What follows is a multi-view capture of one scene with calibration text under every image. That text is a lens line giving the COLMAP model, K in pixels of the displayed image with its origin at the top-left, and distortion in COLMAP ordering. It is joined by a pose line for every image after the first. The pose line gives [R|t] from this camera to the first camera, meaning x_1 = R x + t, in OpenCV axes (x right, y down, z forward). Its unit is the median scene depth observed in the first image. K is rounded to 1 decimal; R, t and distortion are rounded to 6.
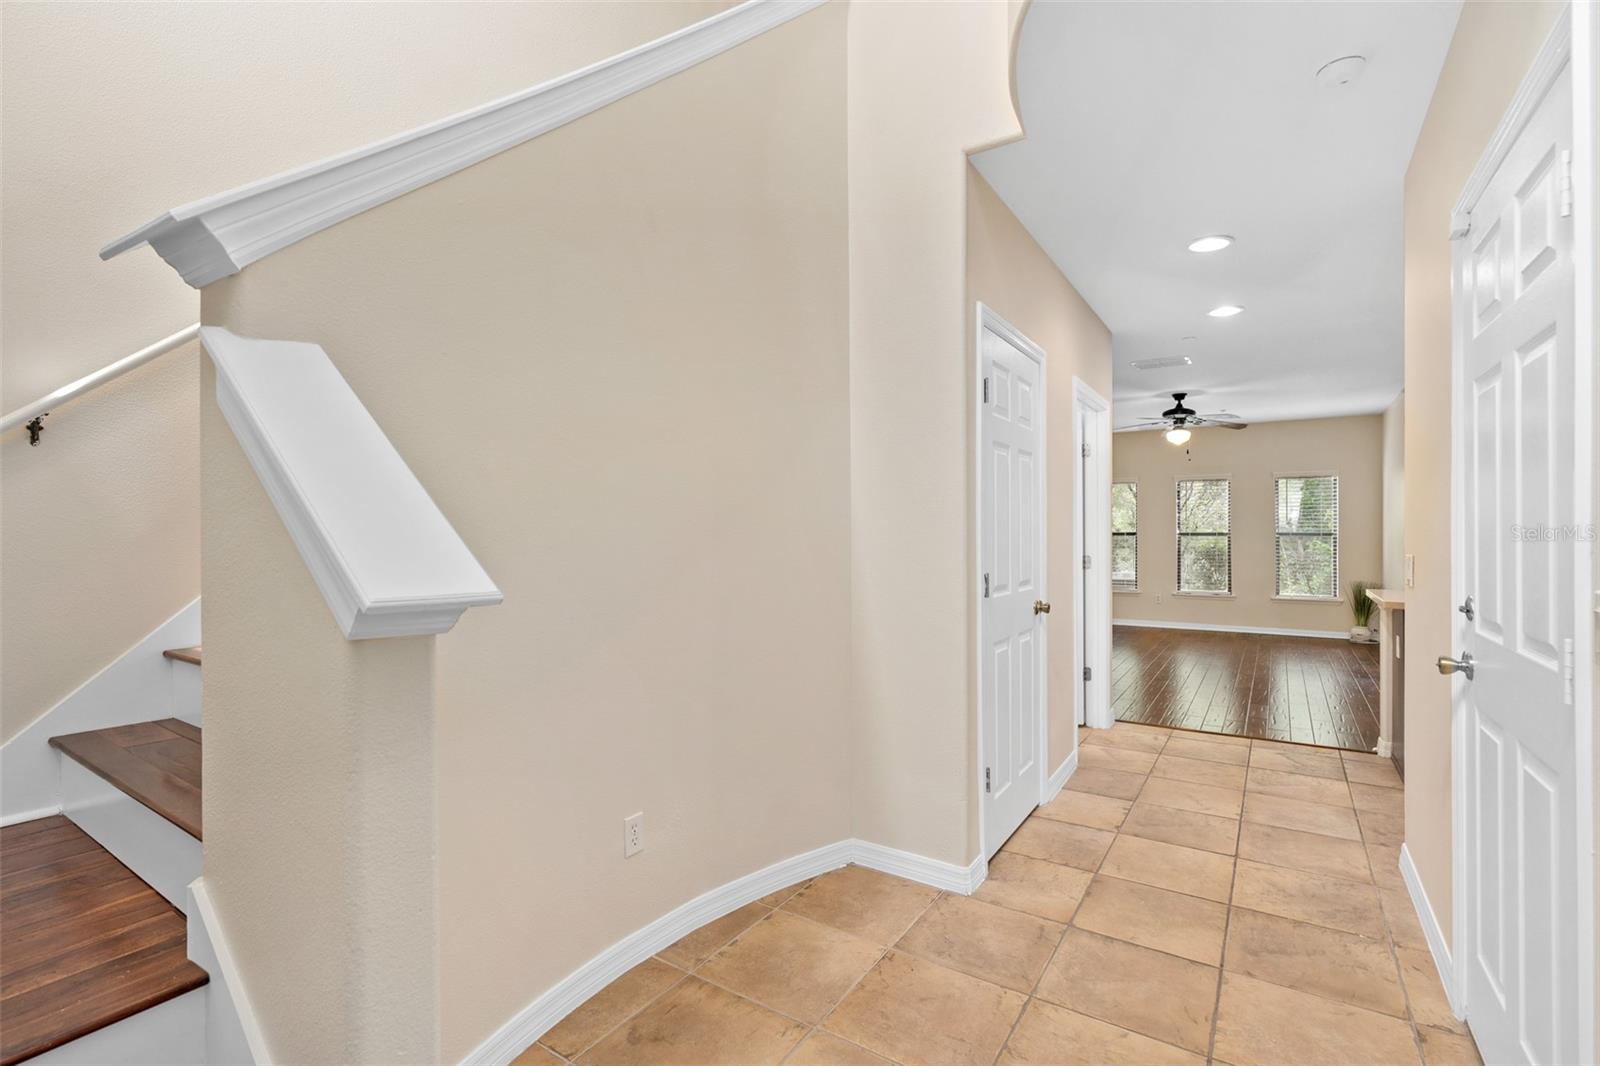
lens RADIAL K [[717.5, 0, 800.0], [0, 717.5, 533.0], [0, 0, 1]] dist [0.001217, -0.000133]
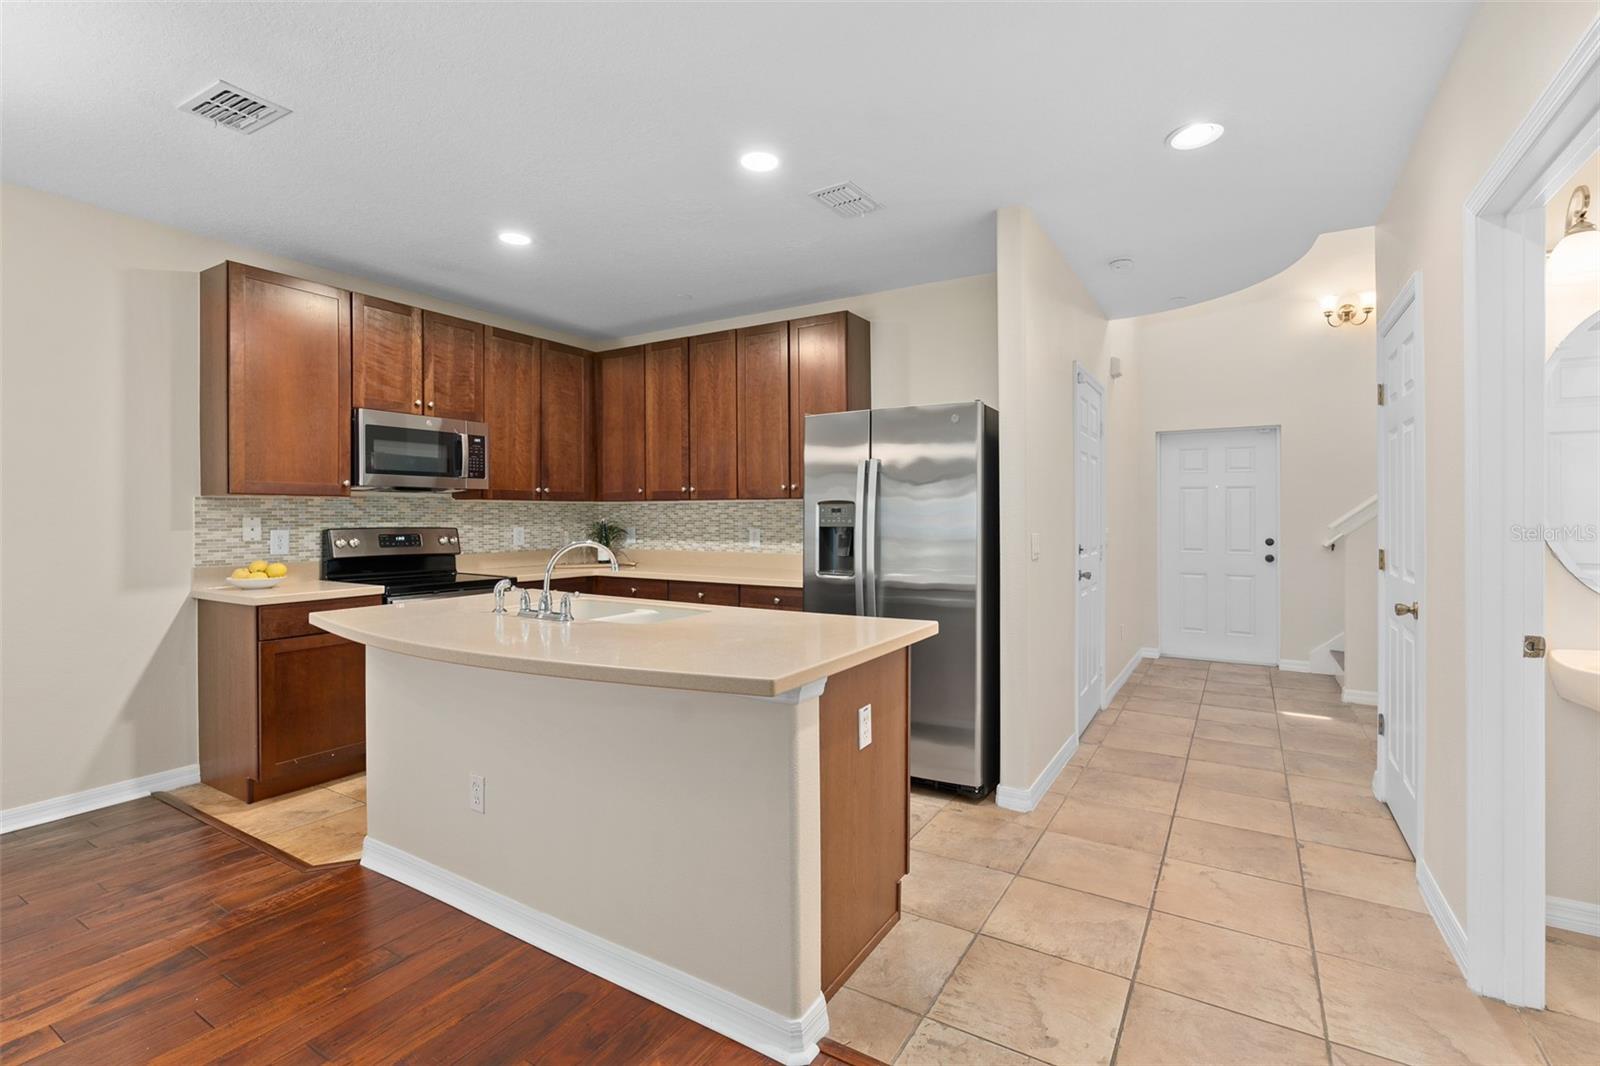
lens RADIAL K [[727.9, 0, 797.8], [0, 727.9, 518.4], [0, 0, 1]] dist [-0.003232, -0.000264]
pose [[-0.999341, 0.004706, -0.035994, 0.785005], [0.004568, 0.999982, 0.003937, -0.001278], [0.036011, 0.003770, -0.999344, 1.343731]]
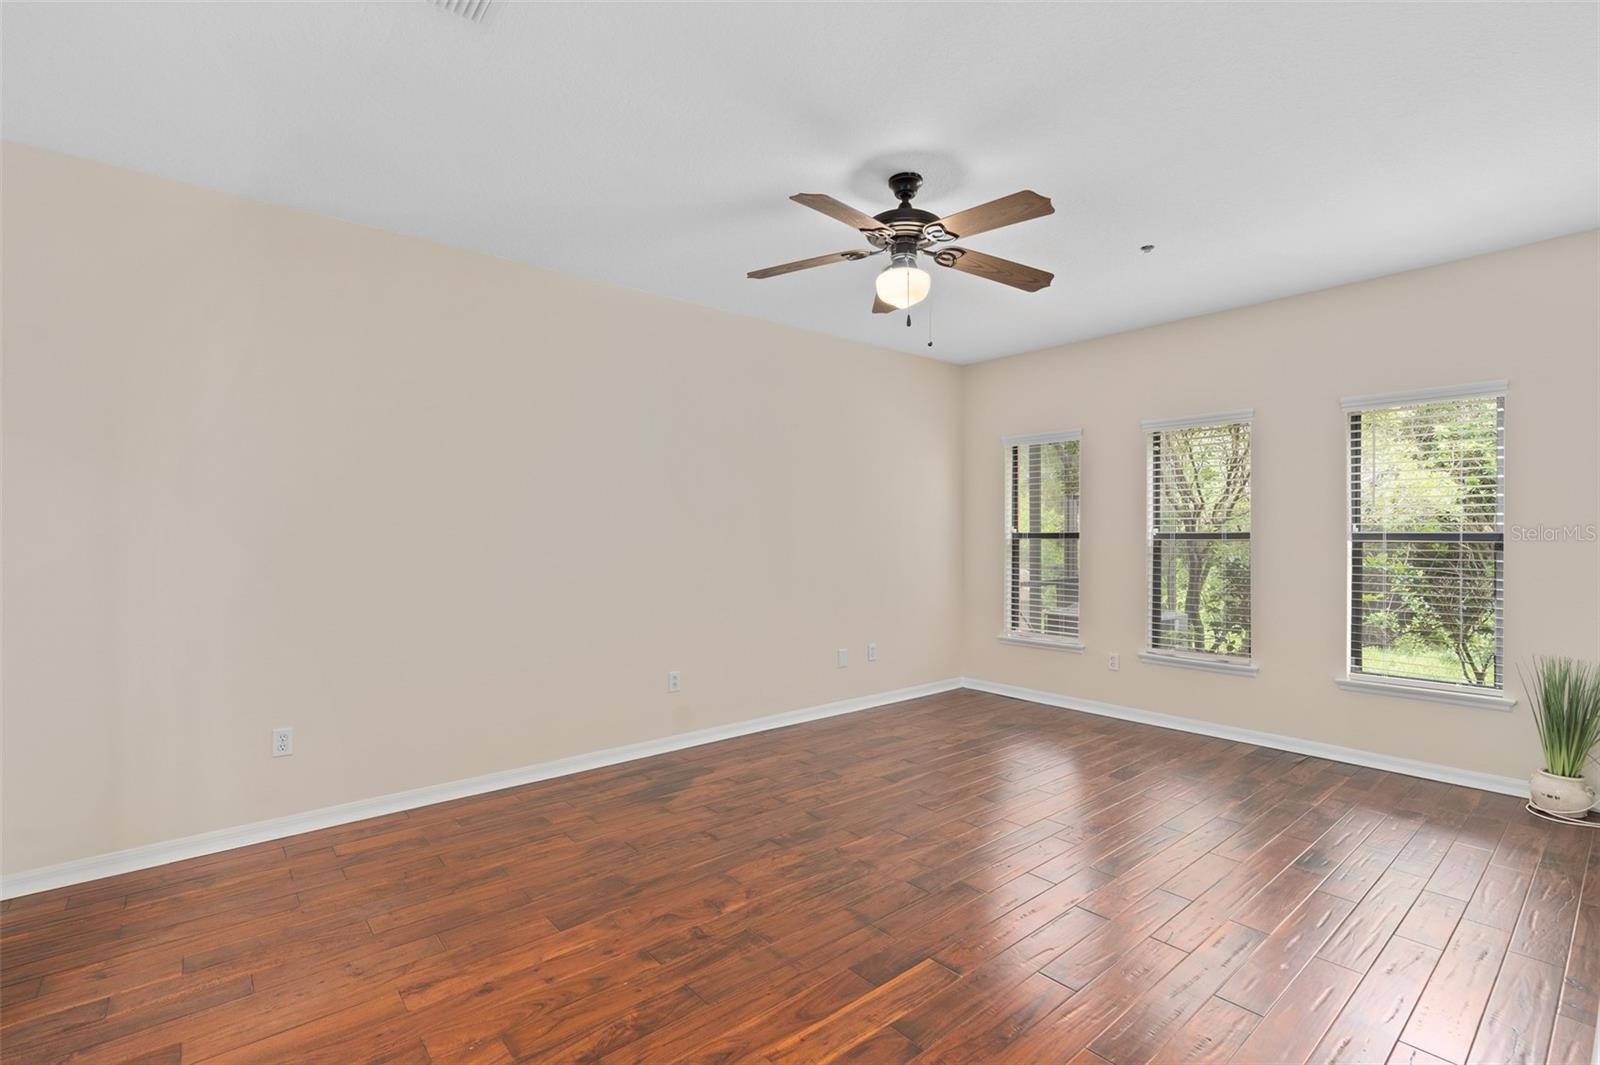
lens RADIAL K [[721.8, 0, 801.5], [0, 721.8, 553.0], [0, 0, 1]] dist [-0.000484, -0.000305]
pose [[0.962110, 0.007866, -0.272546, 0.943454], [-0.000073, 0.999591, 0.028593, -0.003248], [0.272660, -0.027490, 0.961718, 0.988795]]
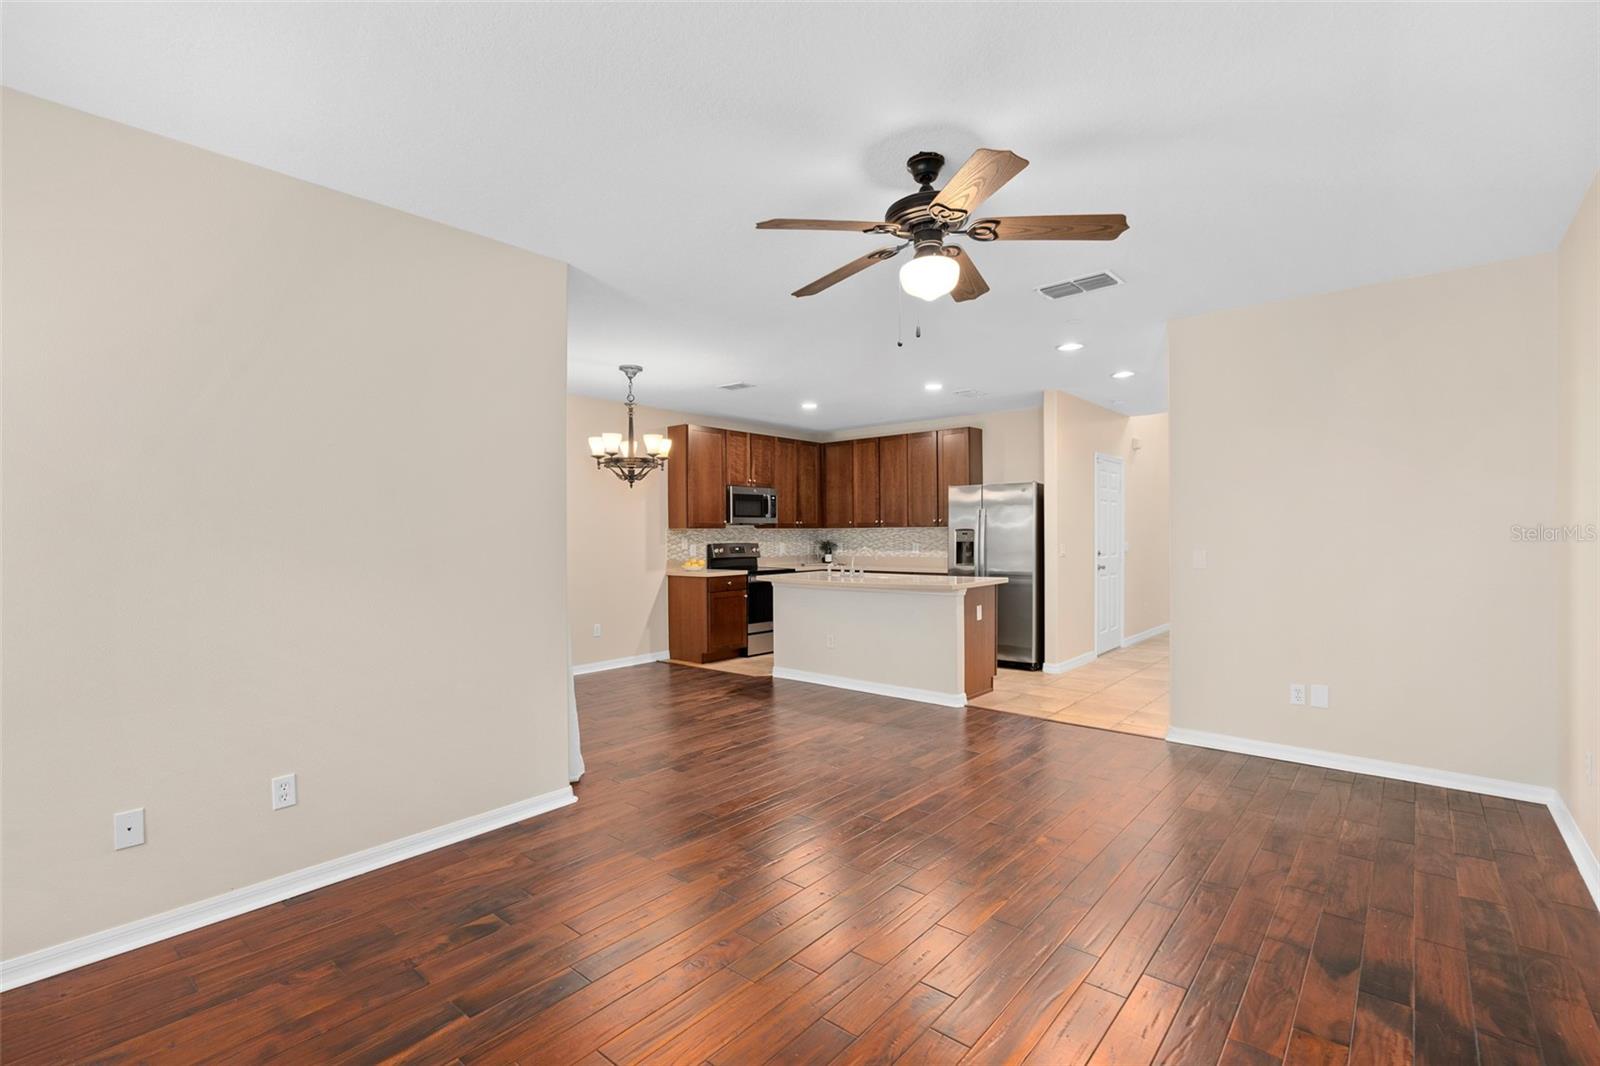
lens RADIAL K [[721.8, 0, 801.5], [0, 721.8, 553.5], [0, 0, 1]] dist [-0.000484, -0.000305]
pose [[-0.993279, 0.008193, 0.115451, 0.893758], [0.011367, 0.999574, 0.026866, -0.009815], [-0.115182, 0.027998, -0.992950, 2.213552]]
